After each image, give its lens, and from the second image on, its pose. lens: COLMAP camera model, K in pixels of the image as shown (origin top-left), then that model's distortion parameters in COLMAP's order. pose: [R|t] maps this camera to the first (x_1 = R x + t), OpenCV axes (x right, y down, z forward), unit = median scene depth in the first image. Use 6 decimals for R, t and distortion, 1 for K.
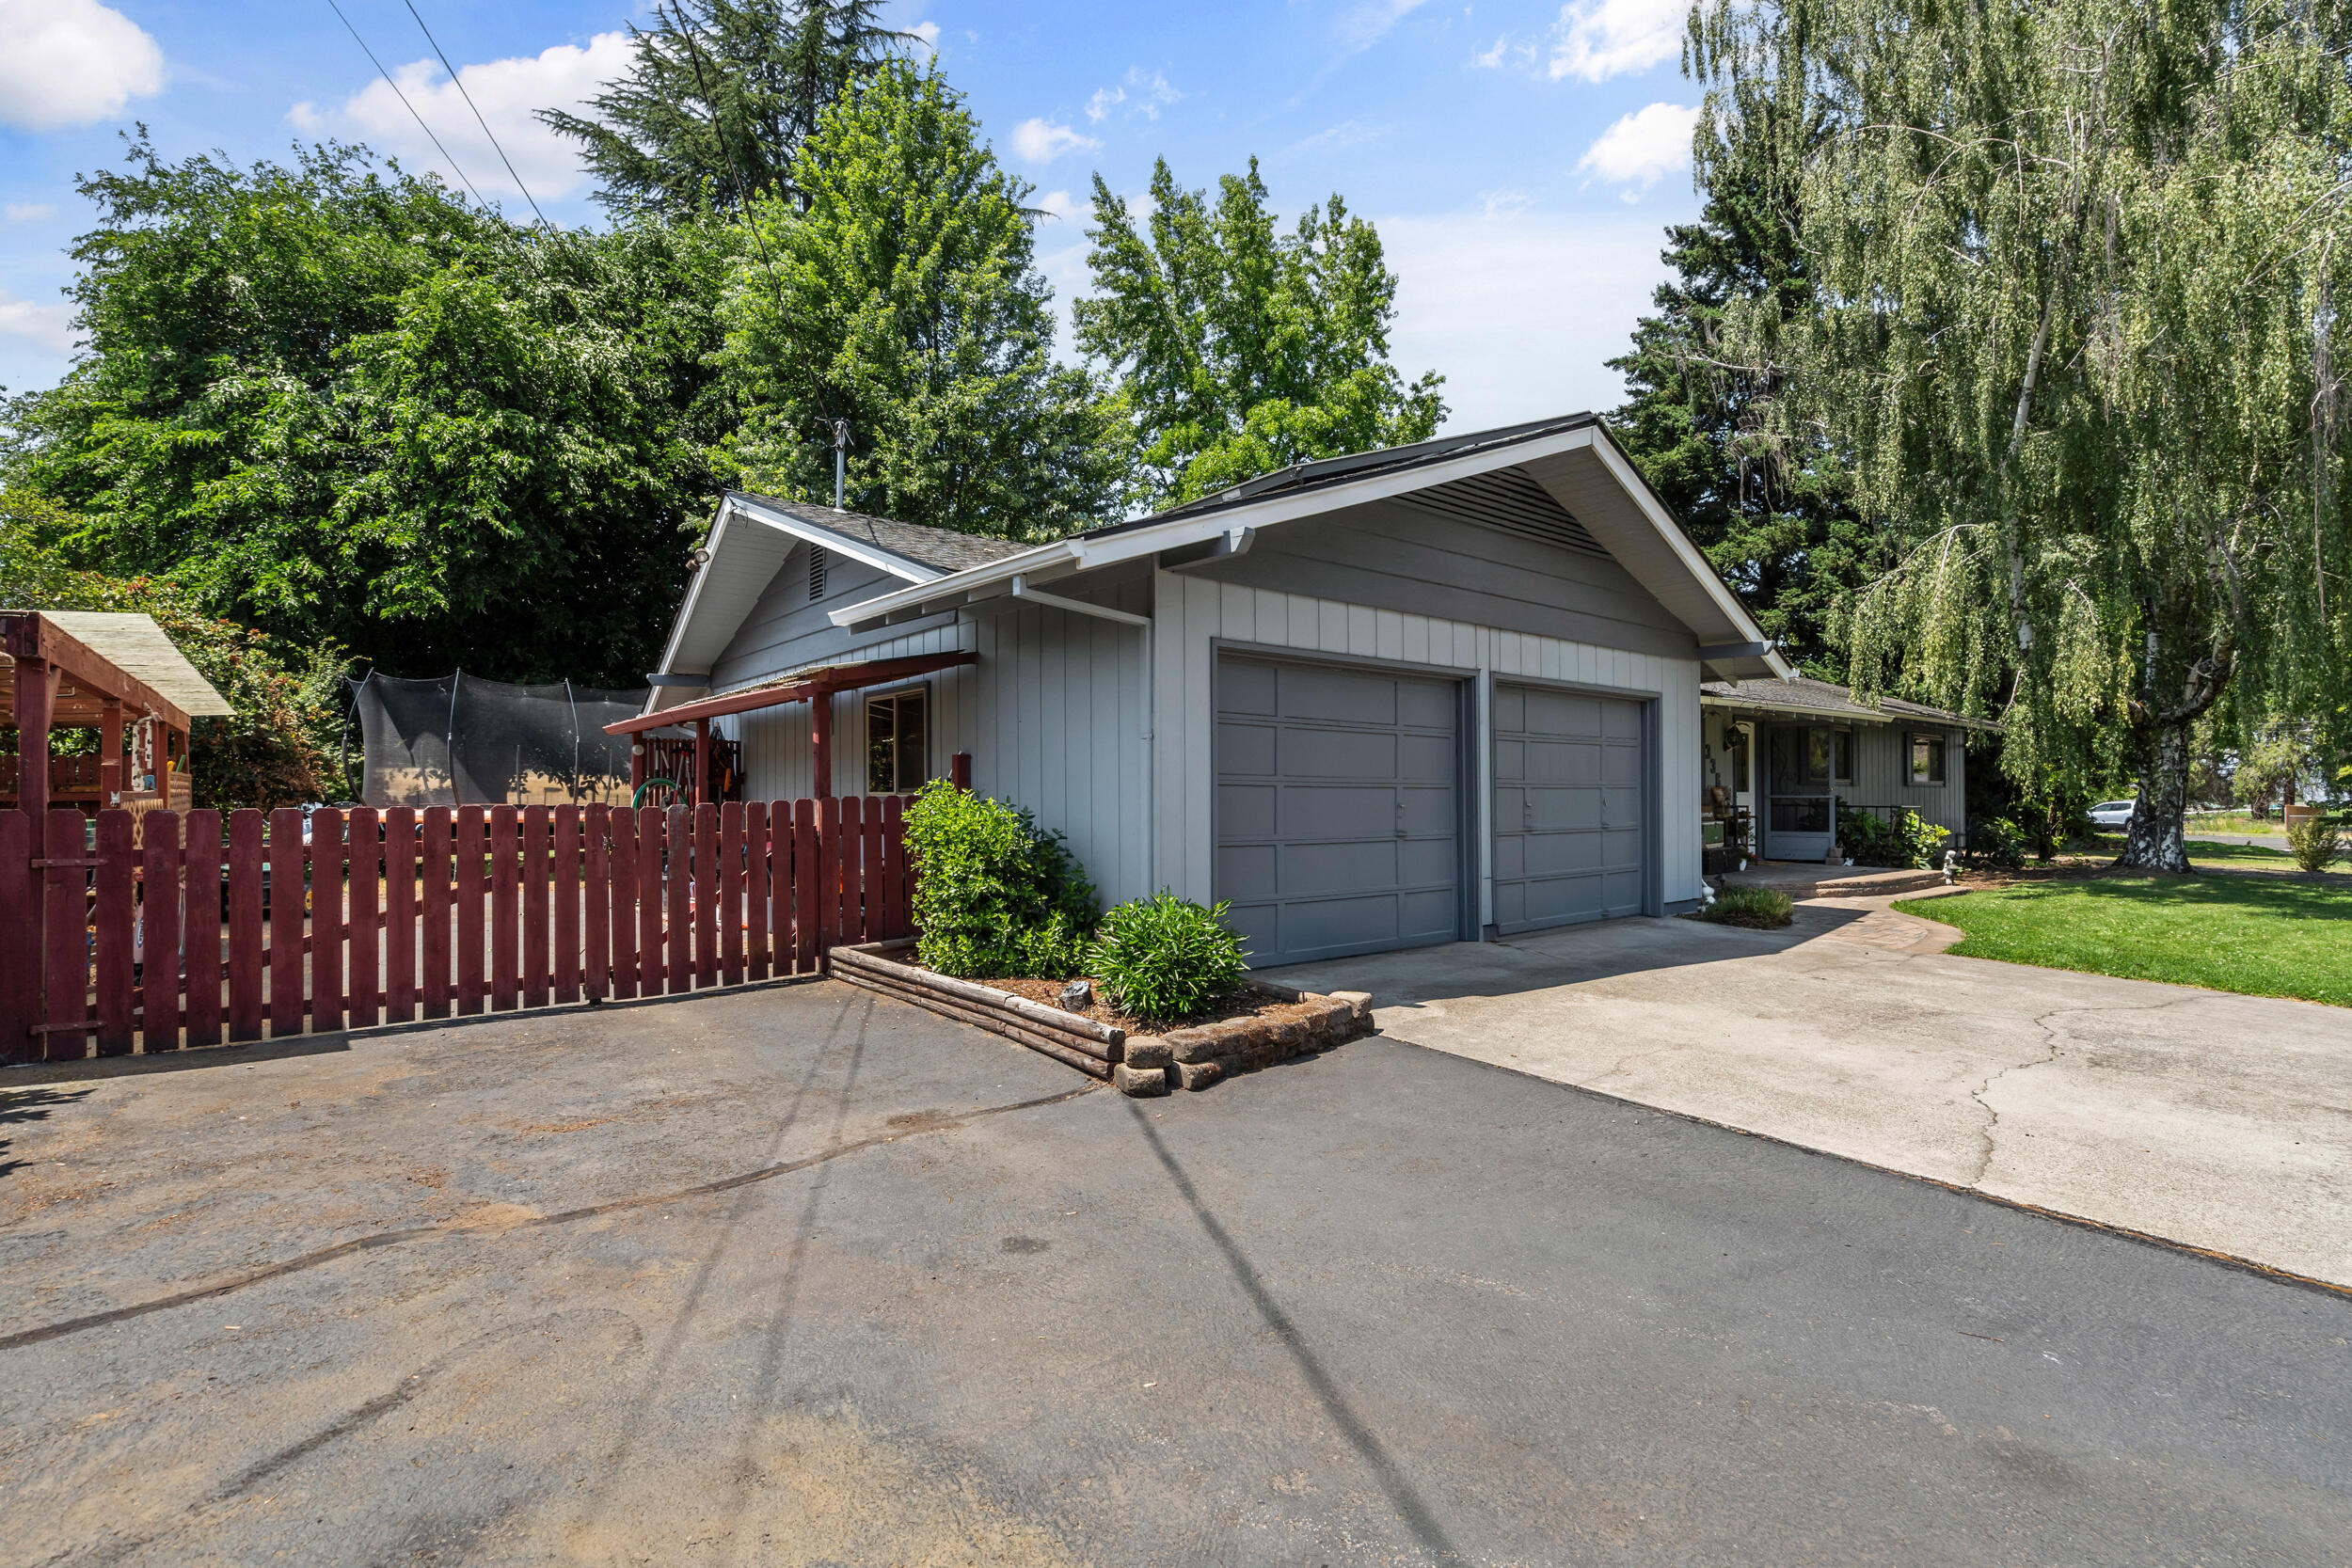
lens RADIAL K [[1078.0, 0, 1176.0], [0, 1078.0, 784.0], [0, 0, 1]] dist [-0.001939, 0.000065]
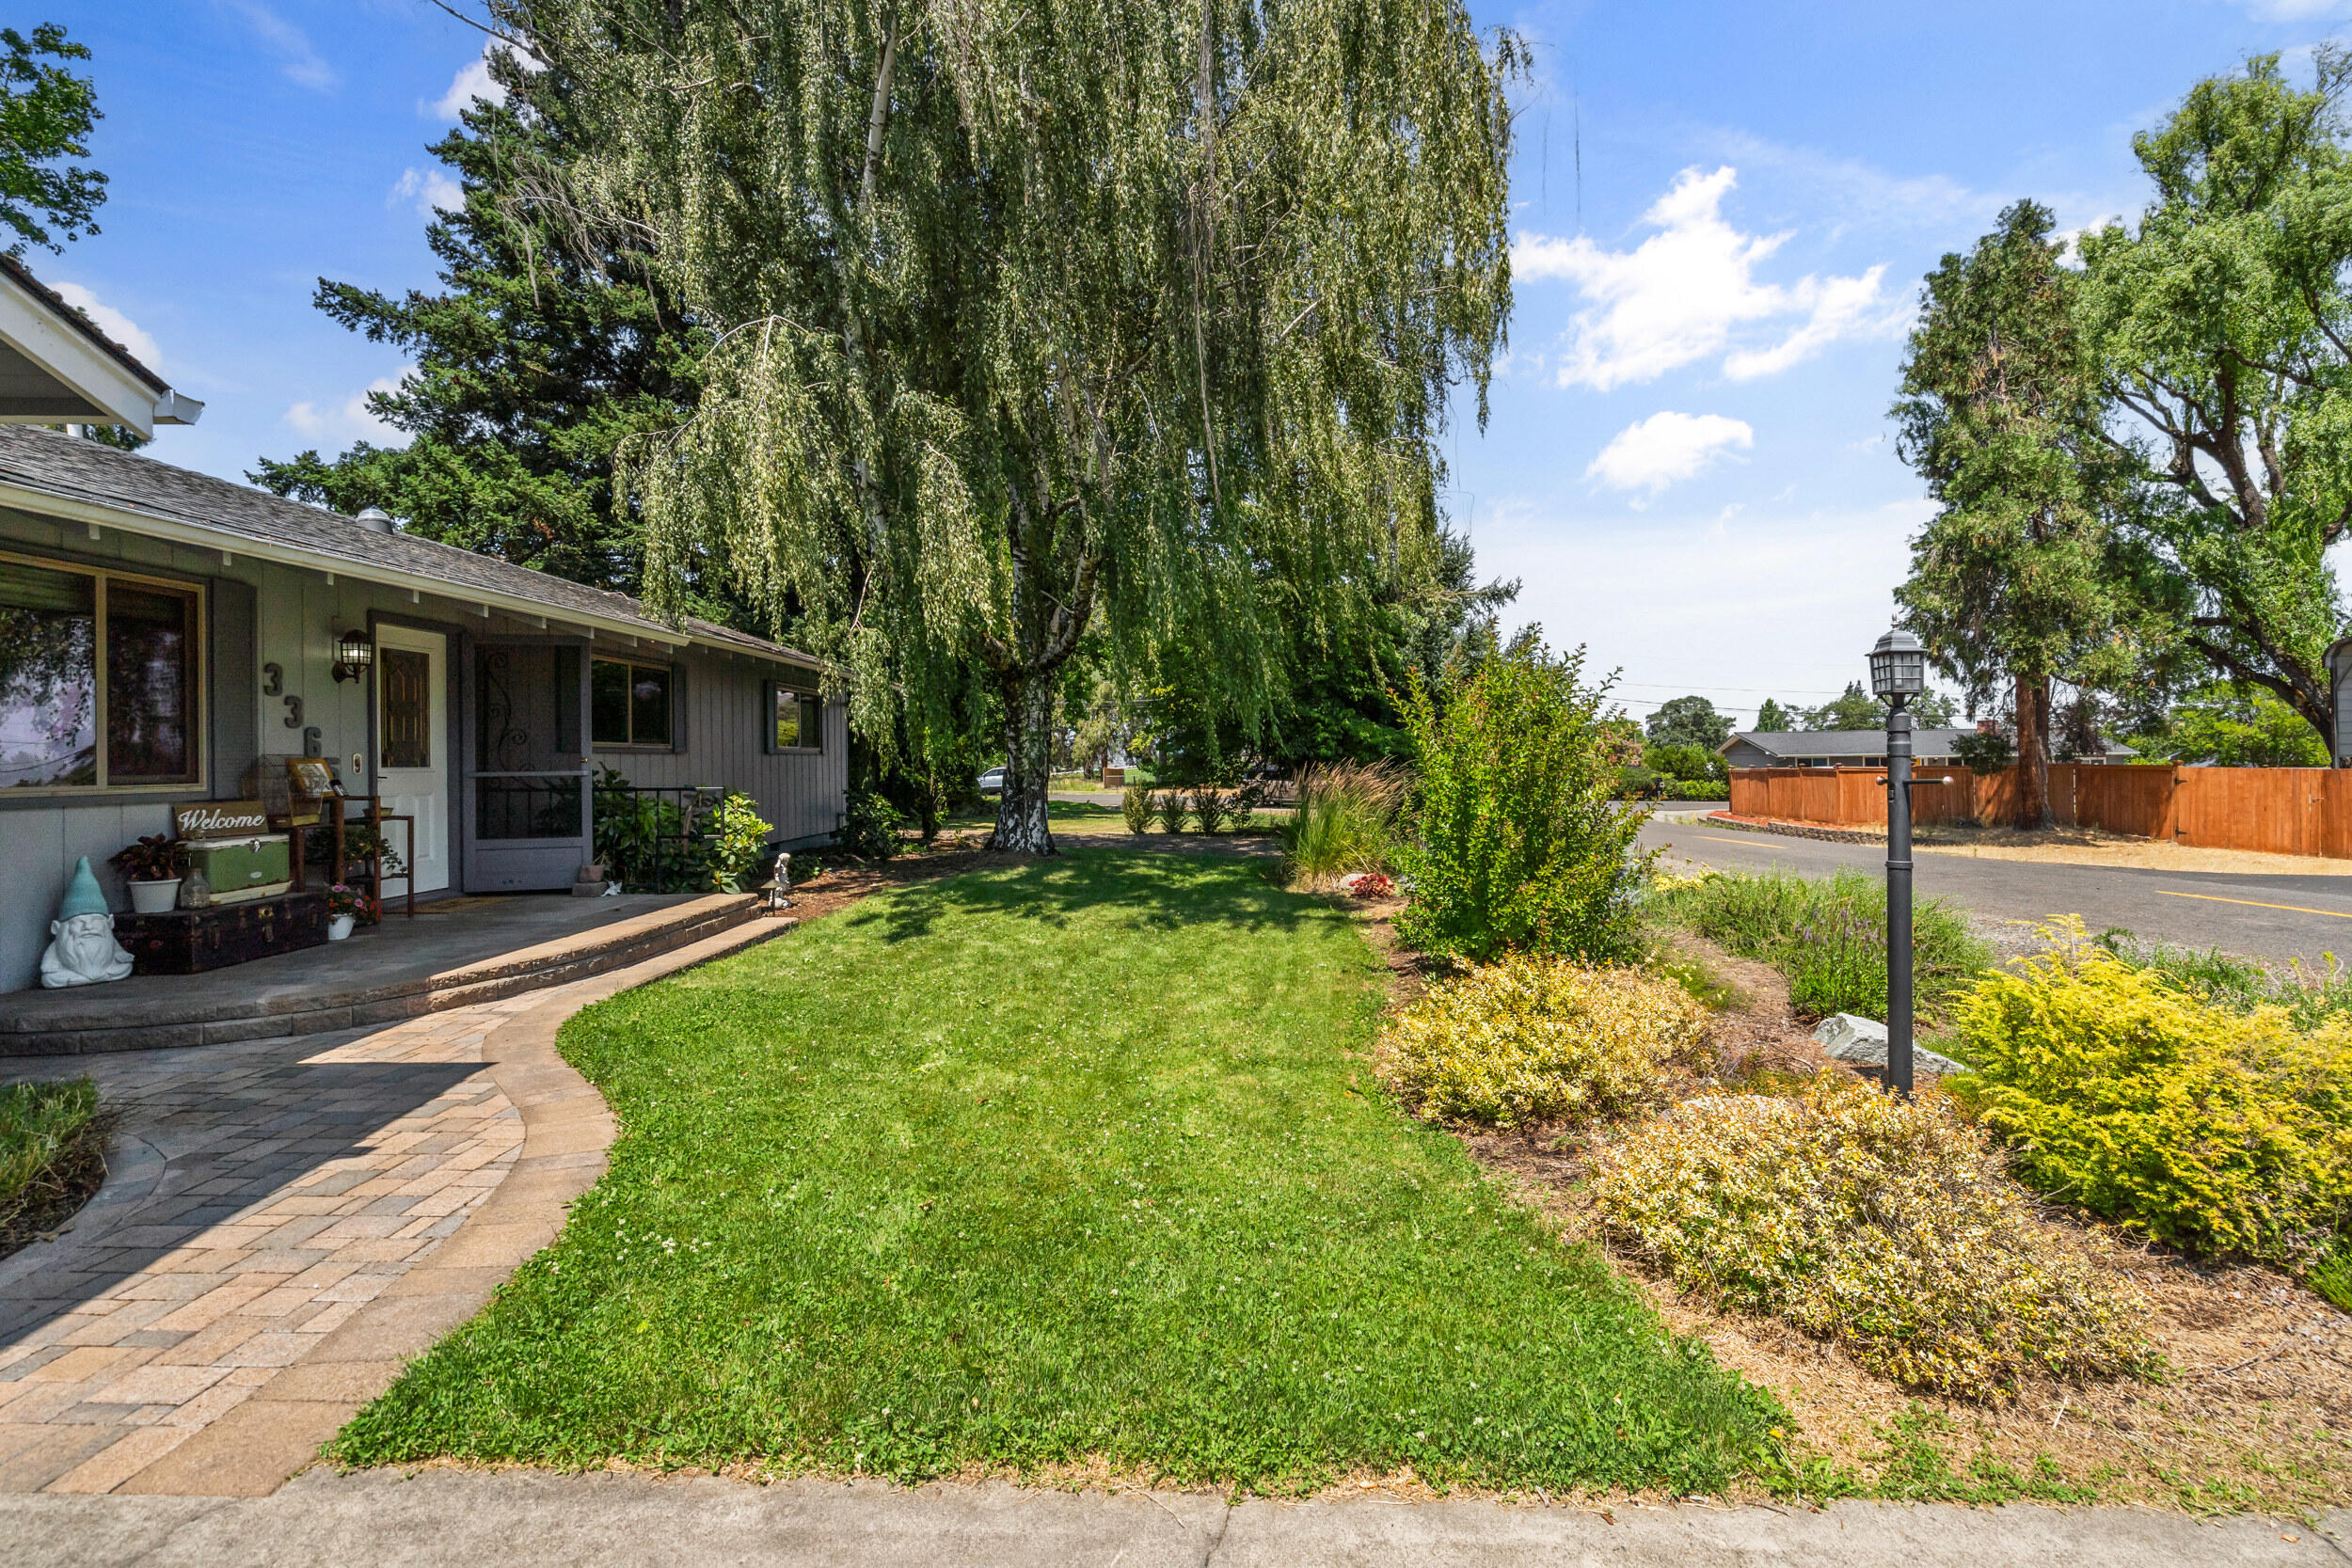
lens RADIAL K [[1090.5, 0, 1215.5], [0, 1090.5, 739.3], [0, 0, 1]] dist [-0.003798, -0.001329]
pose [[0.614827, 0.005003, 0.788646, 0.252884], [0.005535, 0.999928, -0.010659, 0.001255], [-0.788643, 0.010918, 0.614755, 0.273552]]
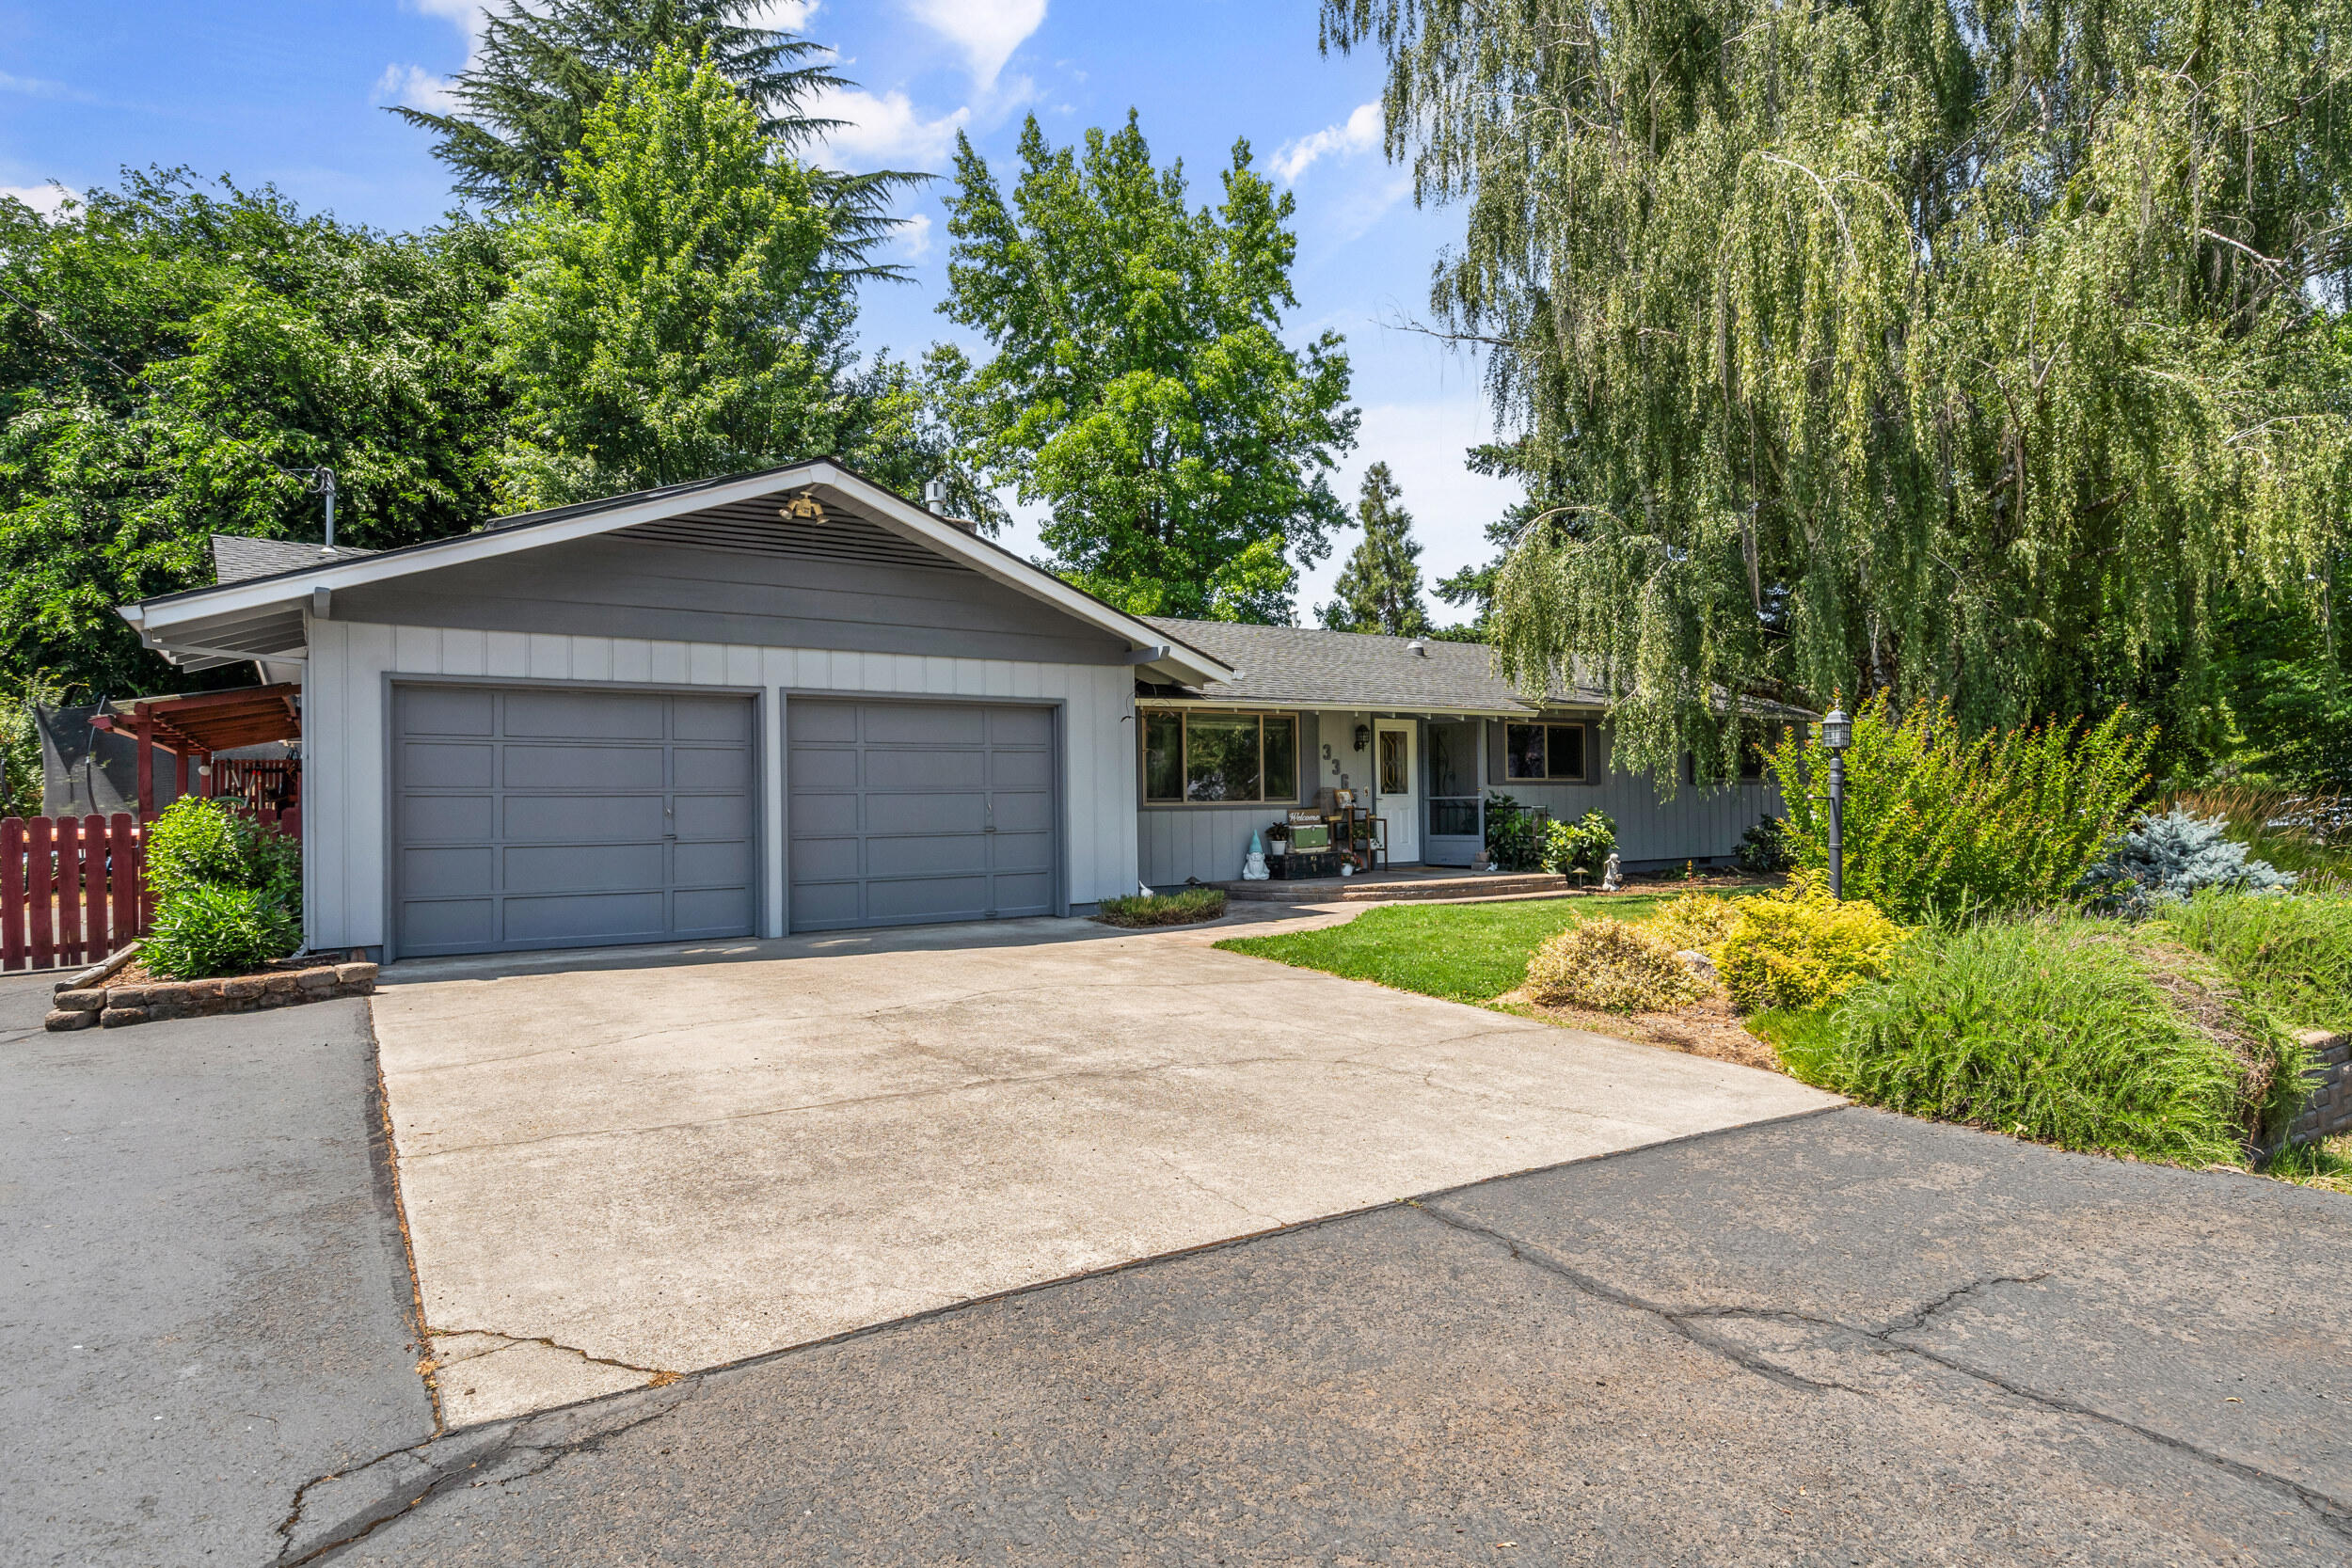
lens RADIAL K [[1265.1, 0, 1176.0], [0, 1265.1, 784.0], [0, 0, 1]] dist [0.000035, 0.000827]
pose [[0.994994, -0.014831, -0.098832, 0.316453], [0.014155, 0.999871, -0.007529, 0.003146], [0.098931, 0.006092, 0.995076, -0.091122]]
